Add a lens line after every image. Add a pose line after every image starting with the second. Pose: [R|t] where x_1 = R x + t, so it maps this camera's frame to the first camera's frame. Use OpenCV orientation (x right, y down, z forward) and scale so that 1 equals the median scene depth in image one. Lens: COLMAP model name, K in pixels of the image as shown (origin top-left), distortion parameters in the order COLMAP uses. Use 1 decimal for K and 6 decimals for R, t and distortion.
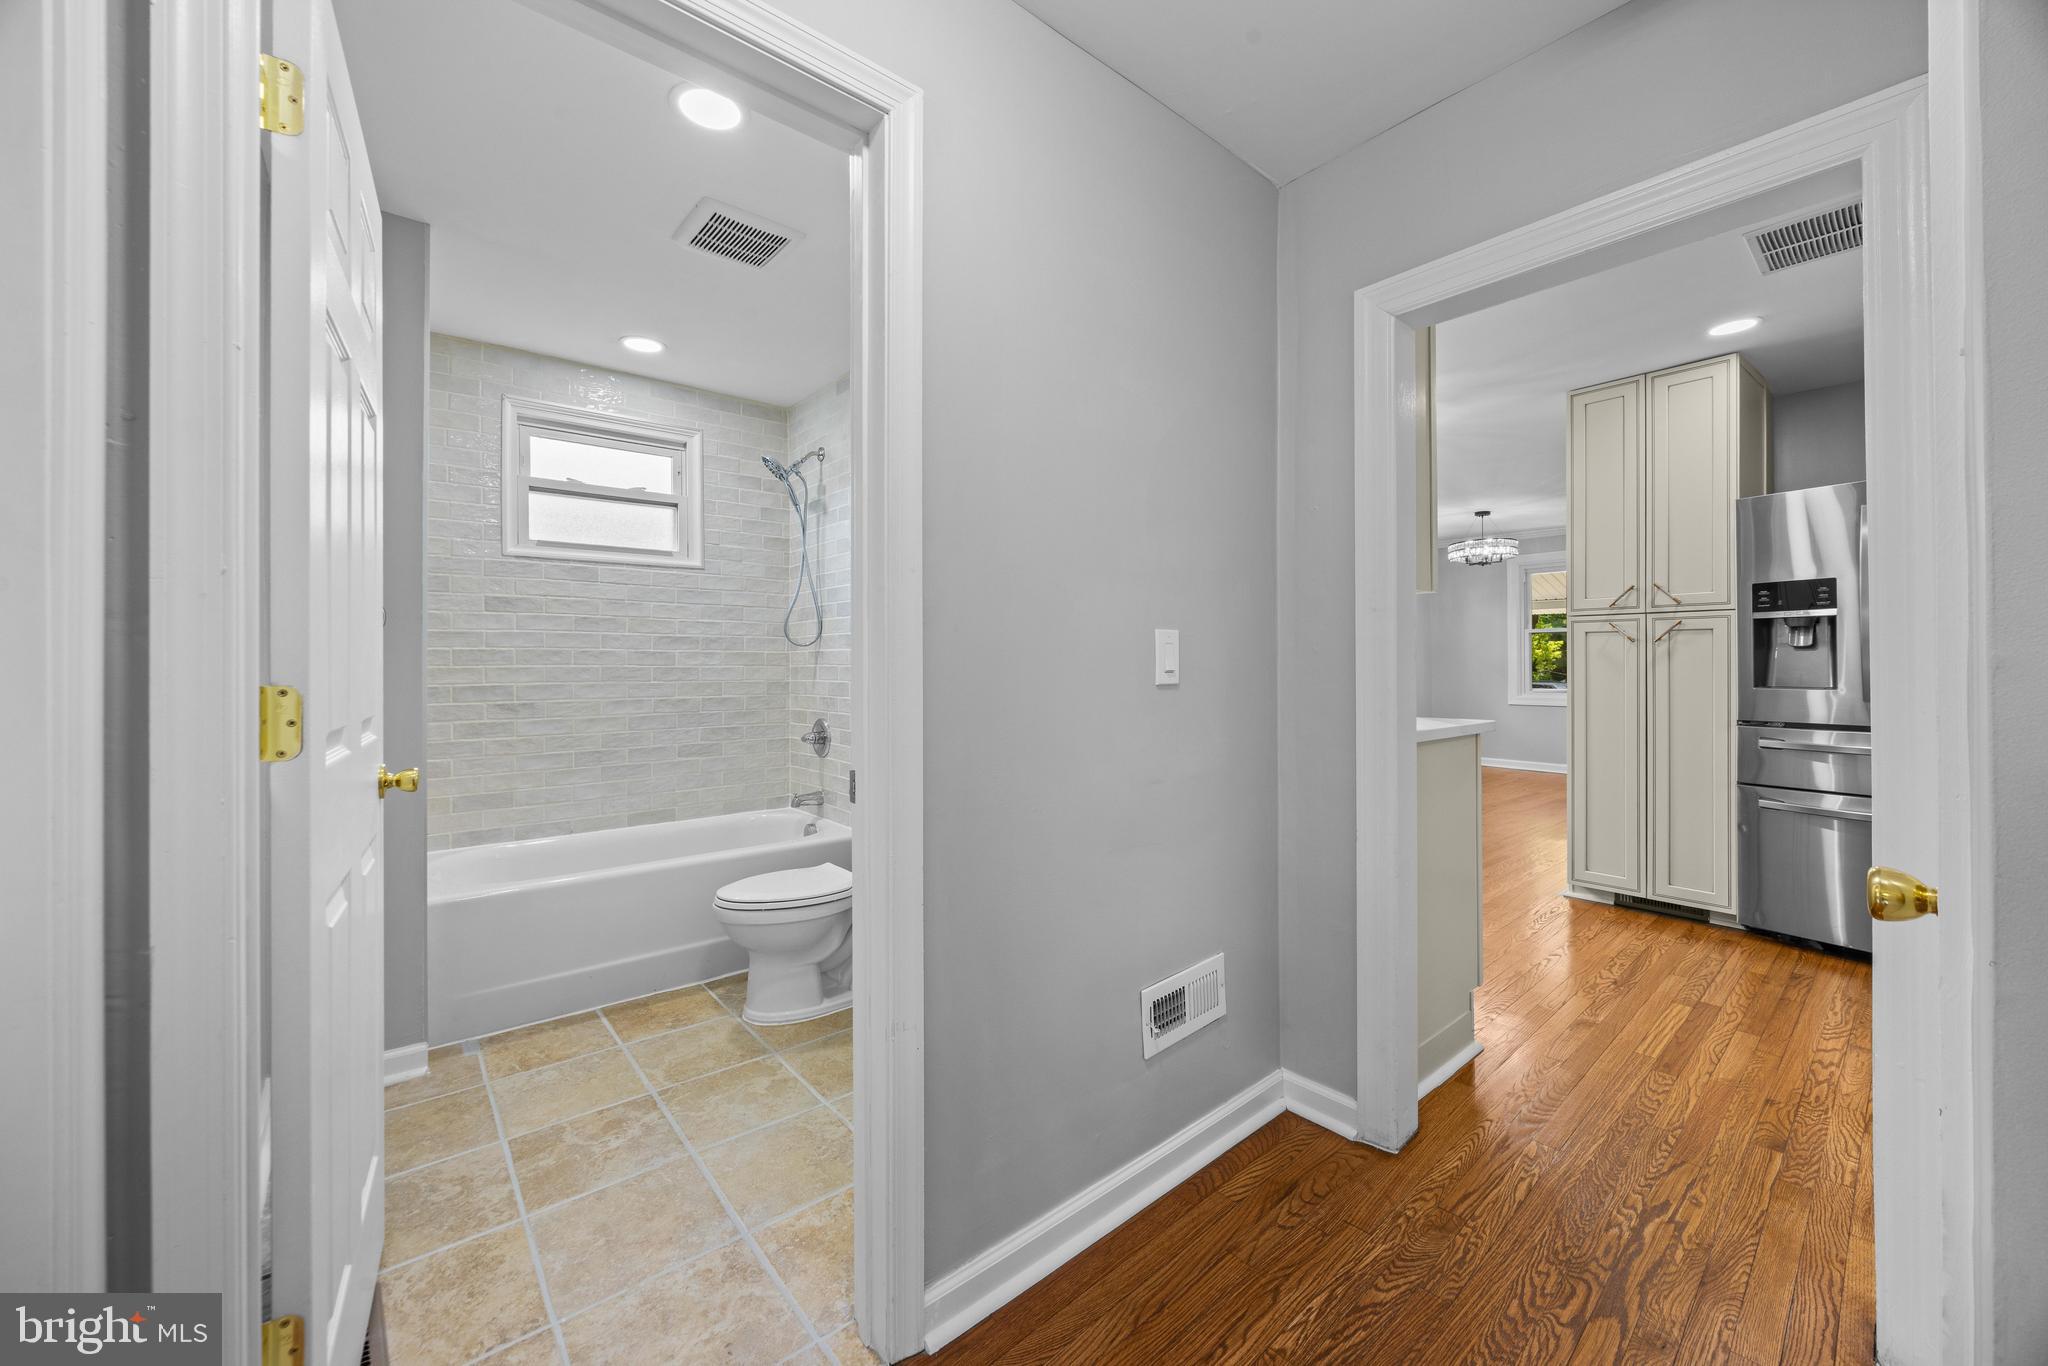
lens RADIAL K [[779.8, 0, 1033.1], [0, 779.8, 664.1], [0, 0, 1]] dist [-0.002708, 0.000541]
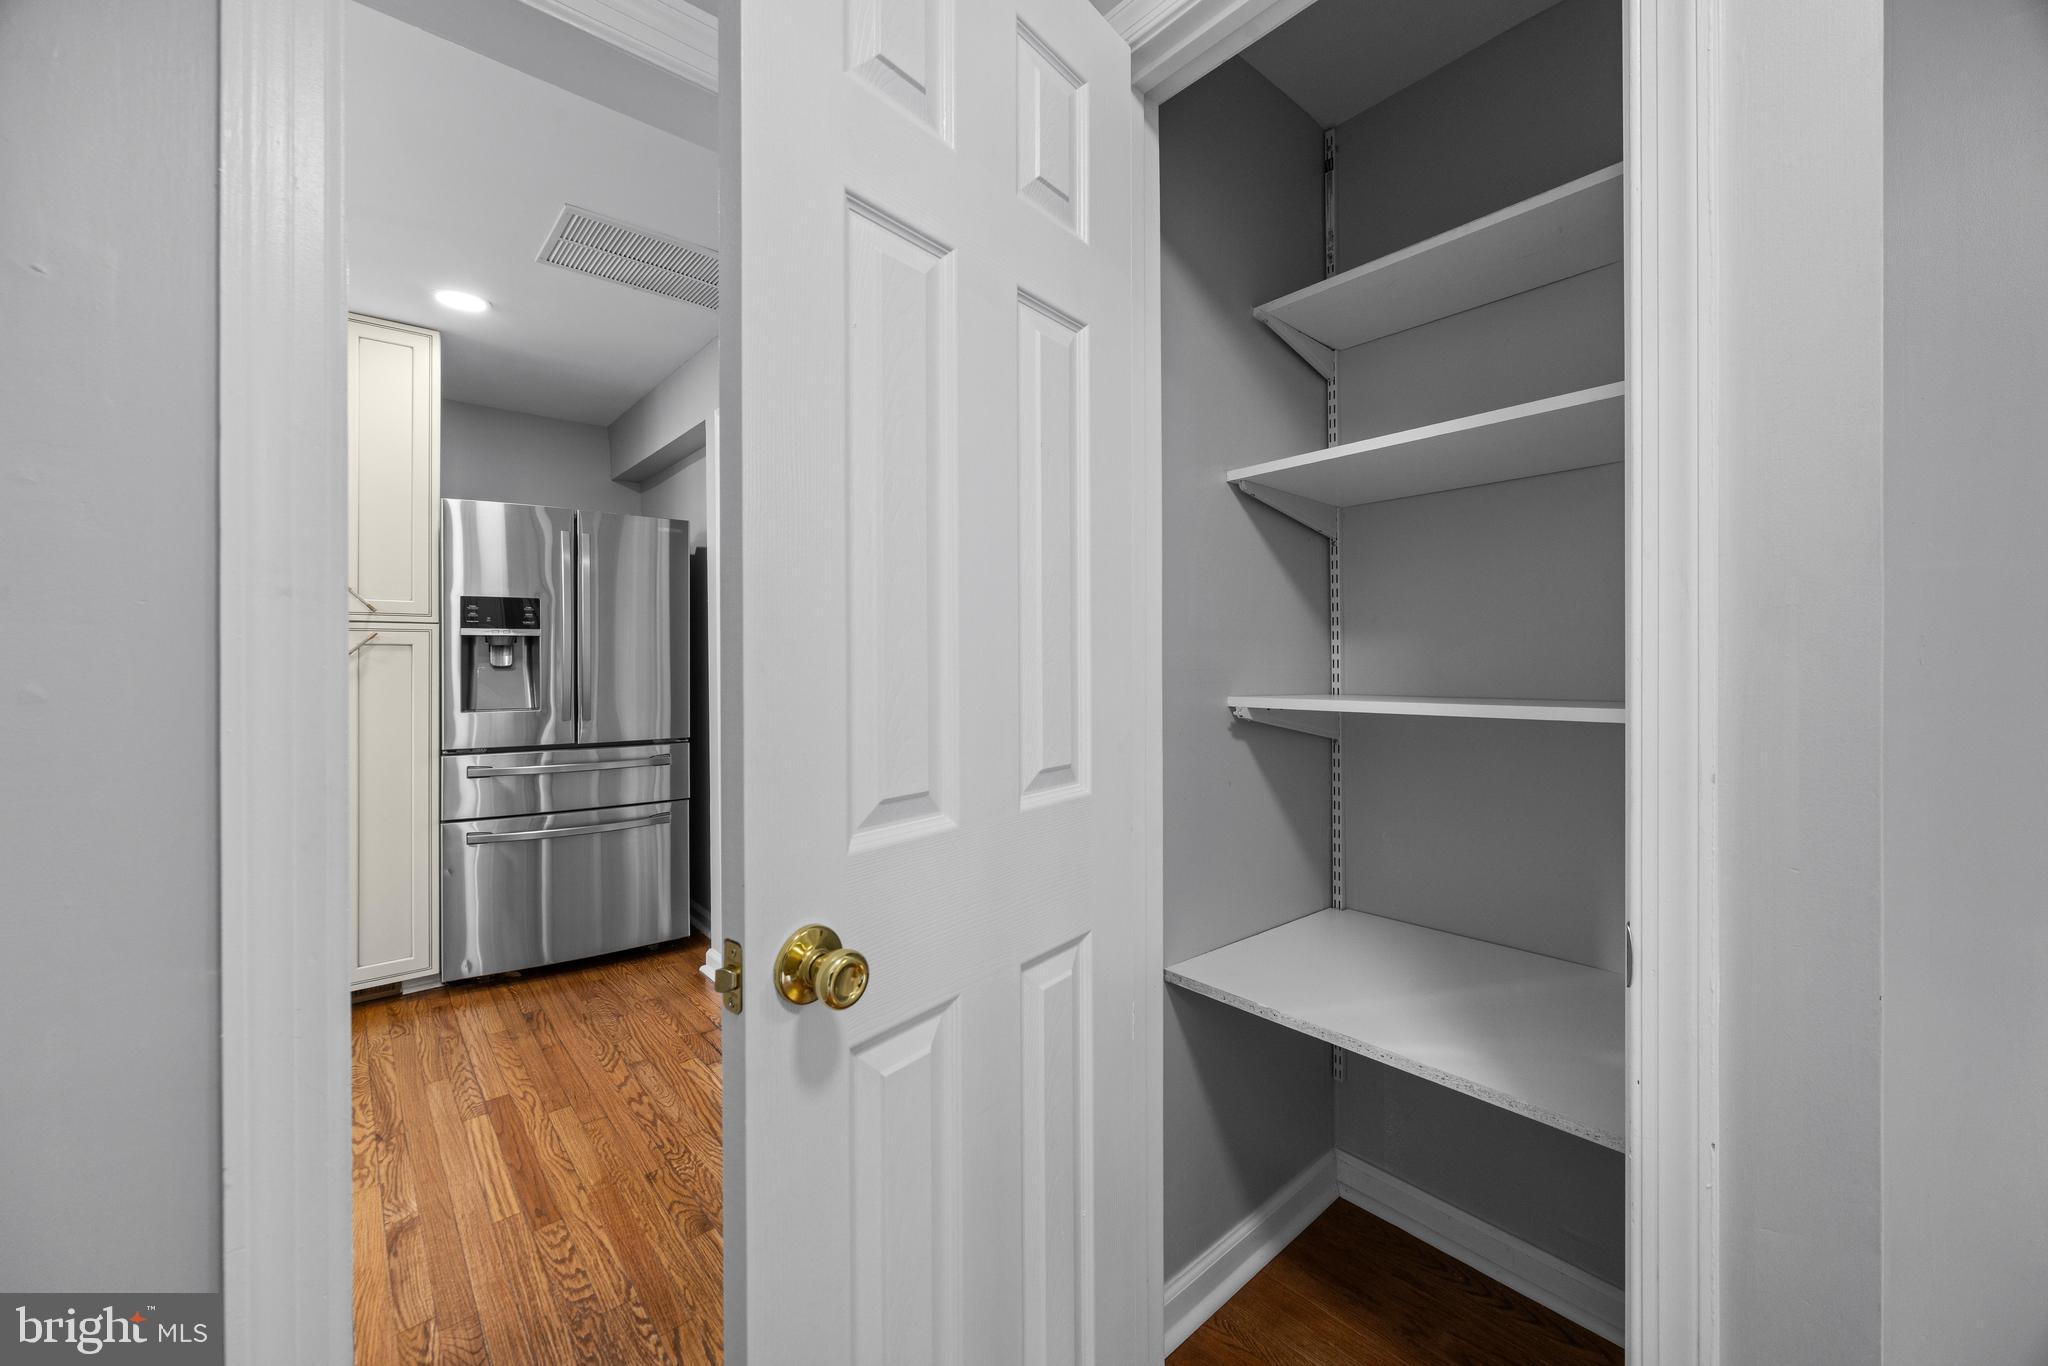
lens RADIAL K [[779.8, 0, 1018.8], [0, 779.8, 660.9], [0, 0, 1]] dist [-0.002708, 0.000541]
pose [[-0.012309, 0.009898, 0.999875, 0.008876], [0.005378, 0.999937, -0.009832, -0.007417], [-0.999910, 0.005256, -0.012362, 0.166631]]
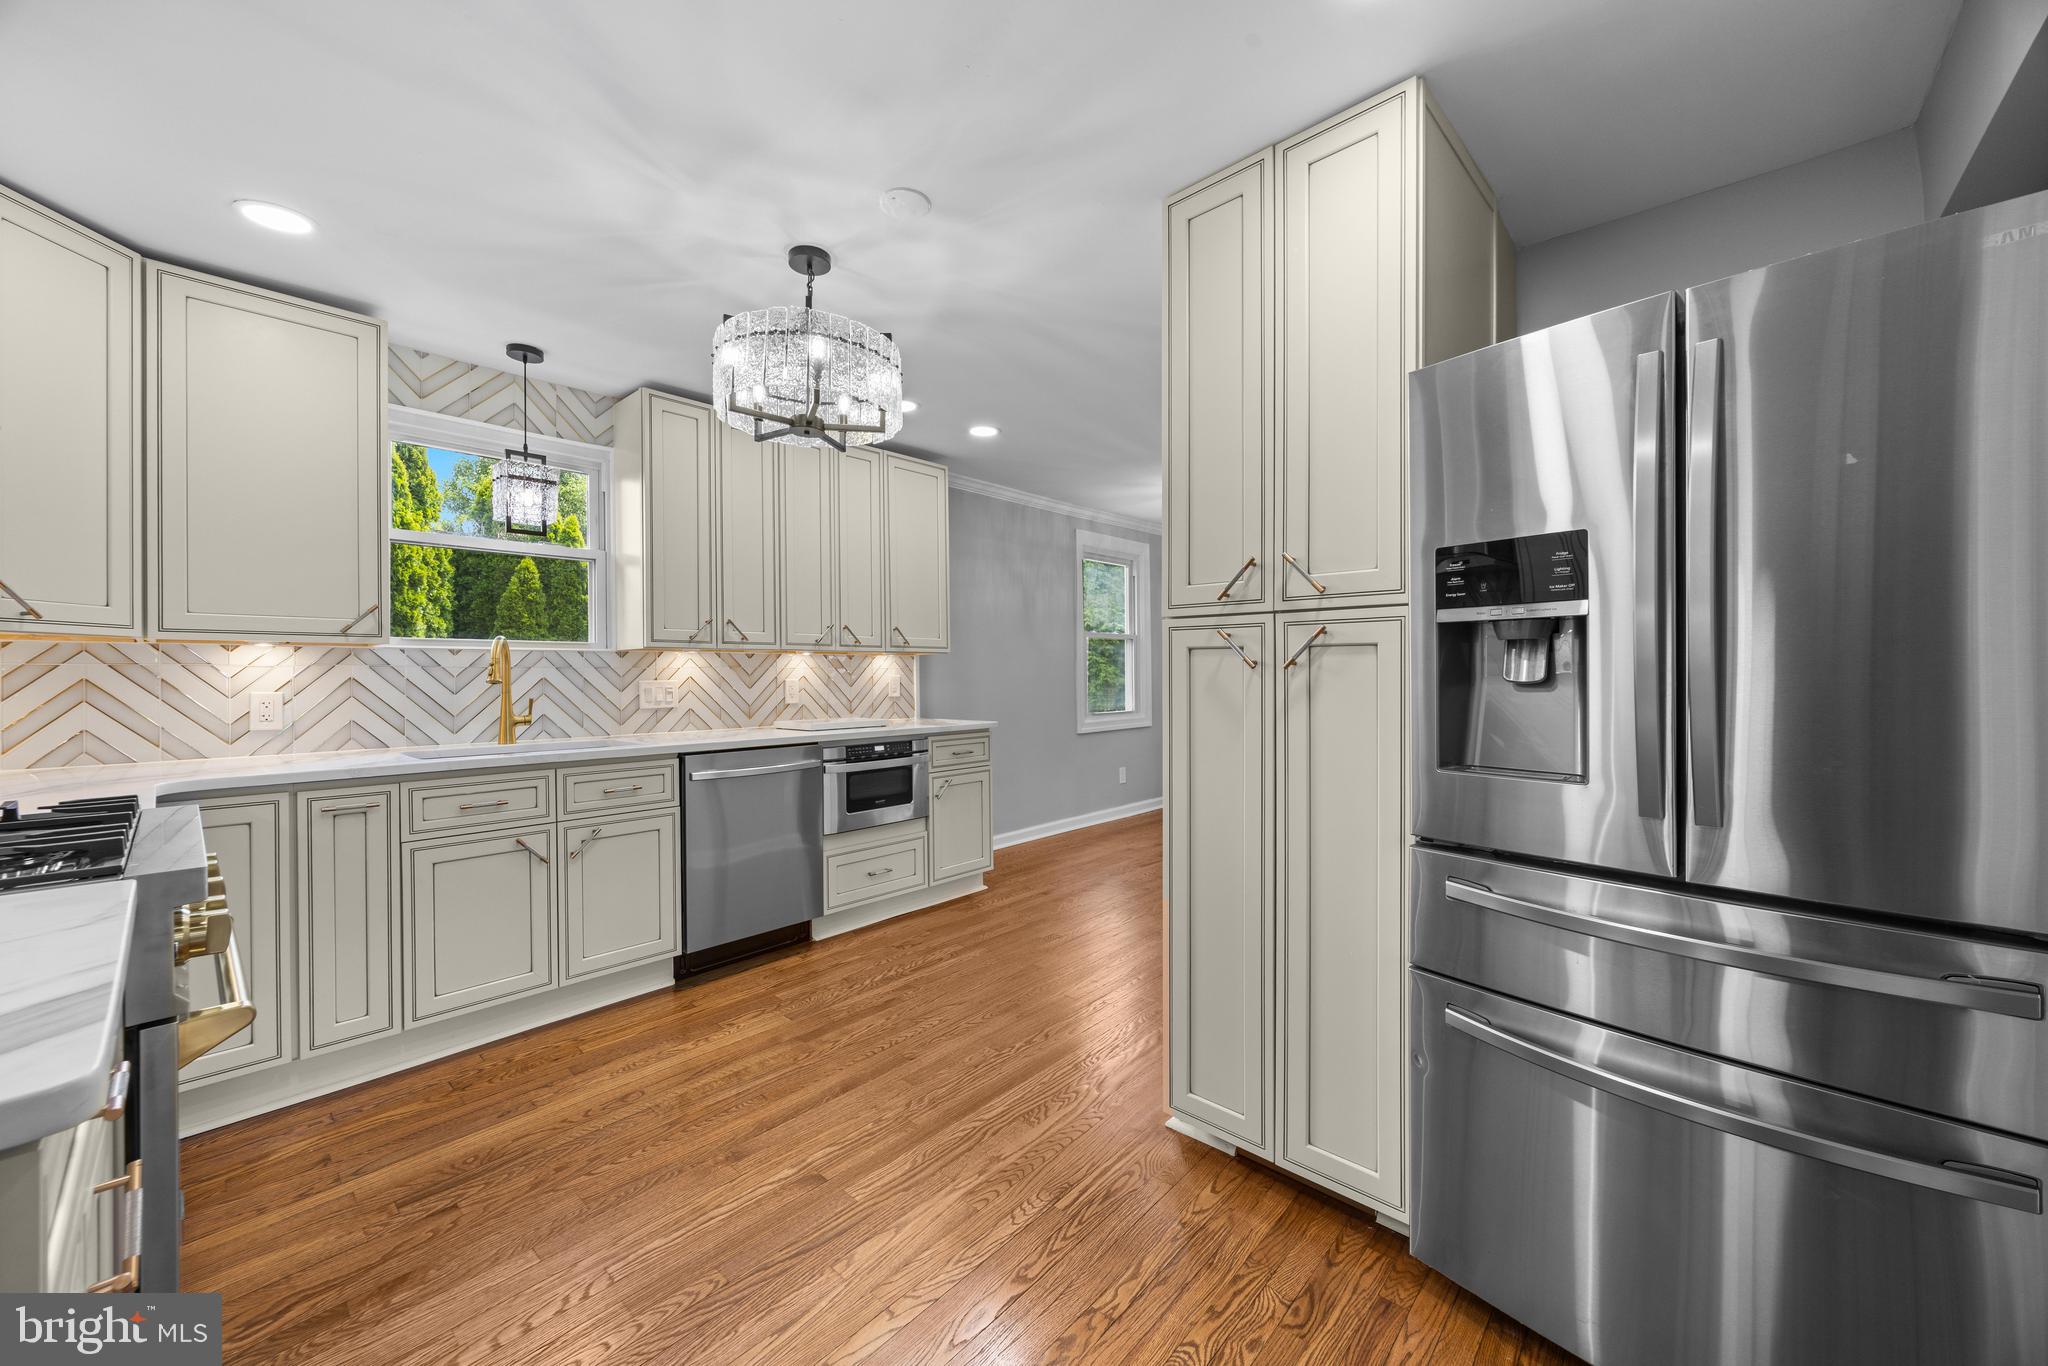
lens RADIAL K [[779.8, 0, 1033.0], [0, 779.8, 677.8], [0, 0, 1]] dist [-0.002708, 0.000541]
pose [[0.990316, -0.001247, 0.138825, 0.278514], [0.000293, 0.999976, 0.006891, -0.012749], [-0.138831, -0.006784, 0.990293, 0.255577]]
